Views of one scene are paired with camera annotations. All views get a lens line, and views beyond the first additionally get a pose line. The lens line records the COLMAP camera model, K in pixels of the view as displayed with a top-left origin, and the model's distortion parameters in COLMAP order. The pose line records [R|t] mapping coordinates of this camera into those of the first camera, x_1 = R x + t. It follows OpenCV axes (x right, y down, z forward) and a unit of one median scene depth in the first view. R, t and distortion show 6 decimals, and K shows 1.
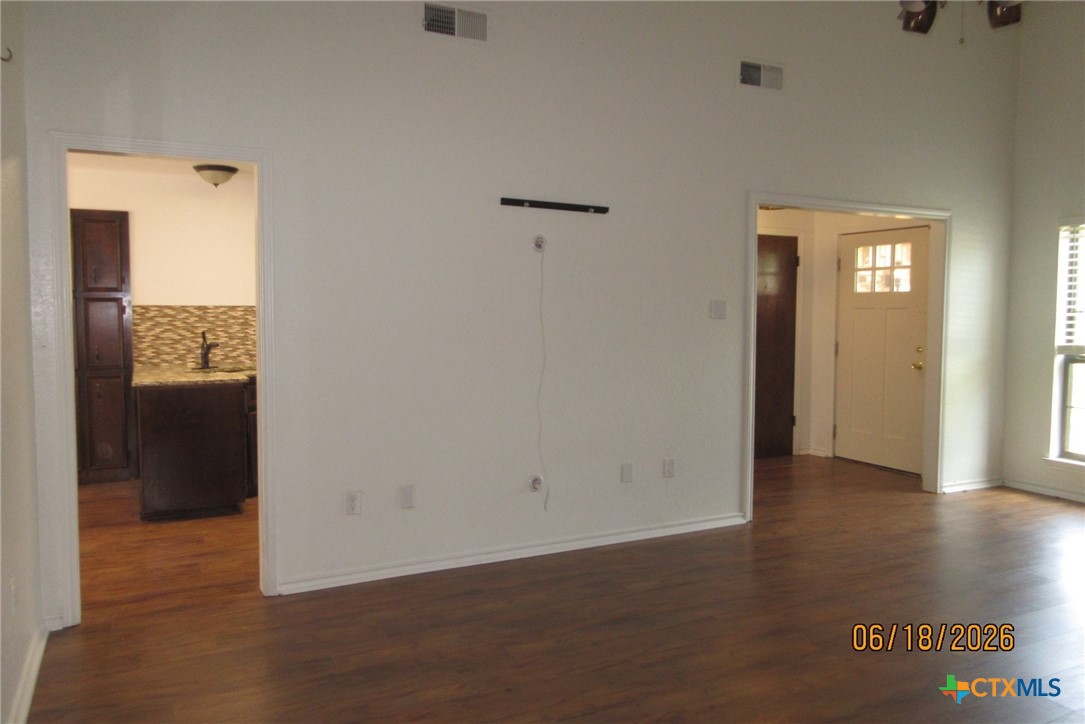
lens RADIAL K [[801.7, 0, 539.2], [0, 801.7, 360.4], [0, 0, 1]] dist [-0.005705, 0.003597]
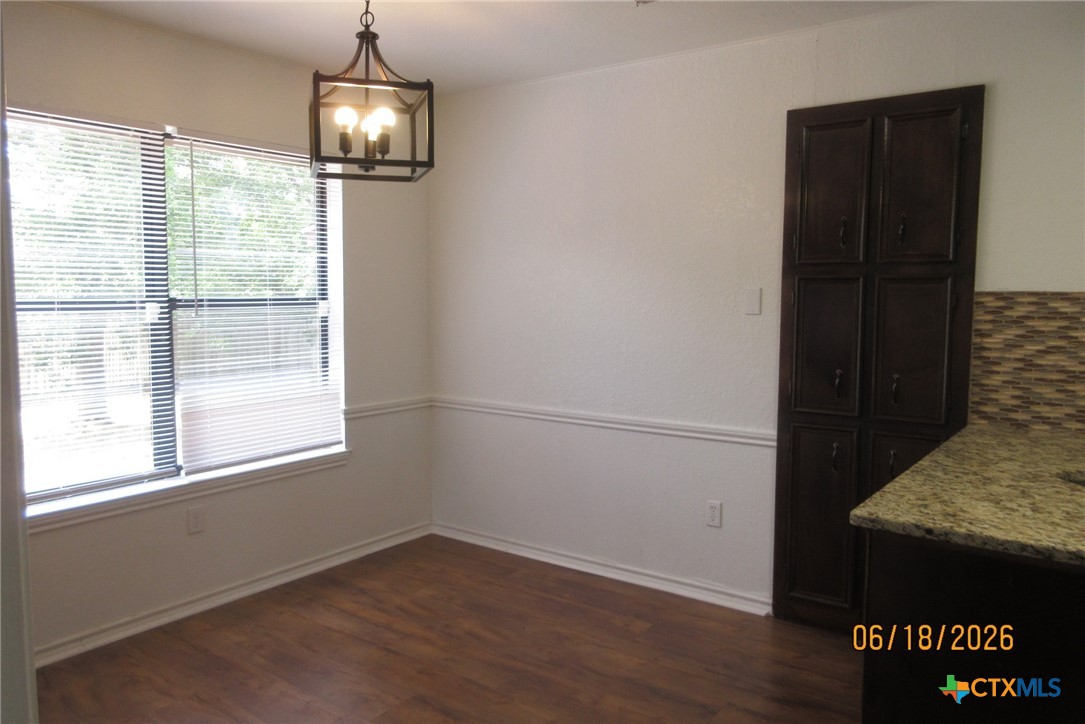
lens RADIAL K [[801.7, 0, 546.3], [0, 801.7, 358.3], [0, 0, 1]] dist [-0.005705, 0.003597]
pose [[0.446181, 0.075469, -0.891755, -0.216508], [-0.059579, 0.996732, 0.054543, -0.043192], [0.892958, 0.028794, 0.449219, 0.604368]]
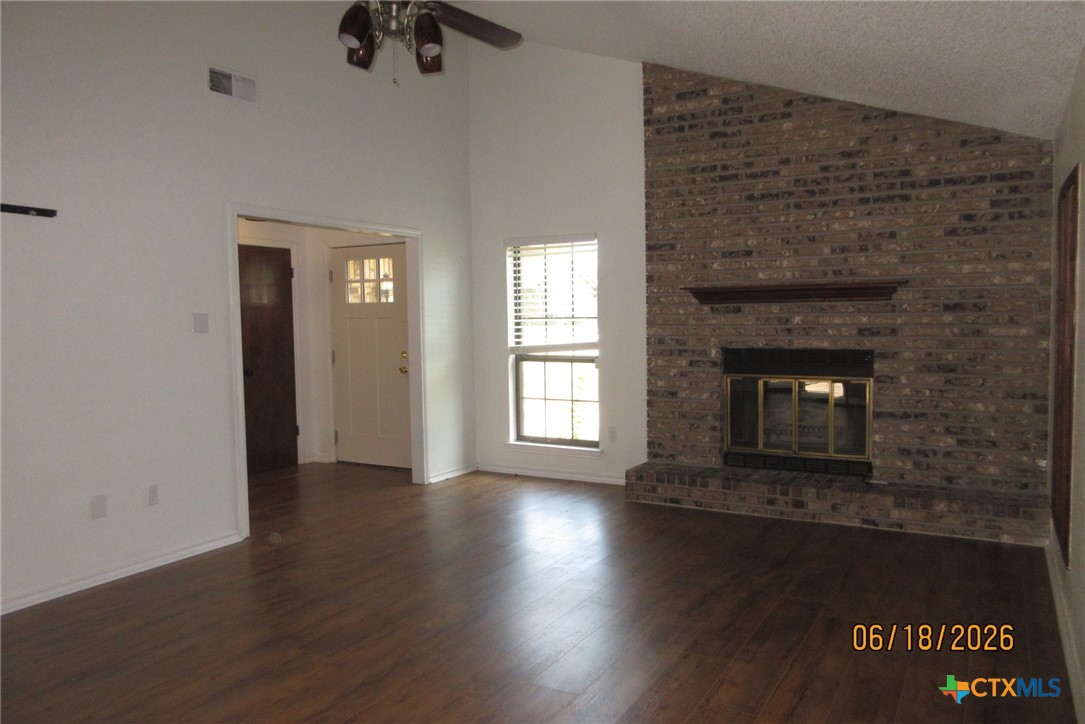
lens RADIAL K [[801.7, 0, 540.5], [0, 801.7, 361.3], [0, 0, 1]] dist [-0.005705, 0.003597]
pose [[0.835871, -0.047084, 0.546903, 0.032342], [0.053086, 0.998578, 0.004834, -0.000594], [-0.546353, 0.024993, 0.837182, -0.020034]]
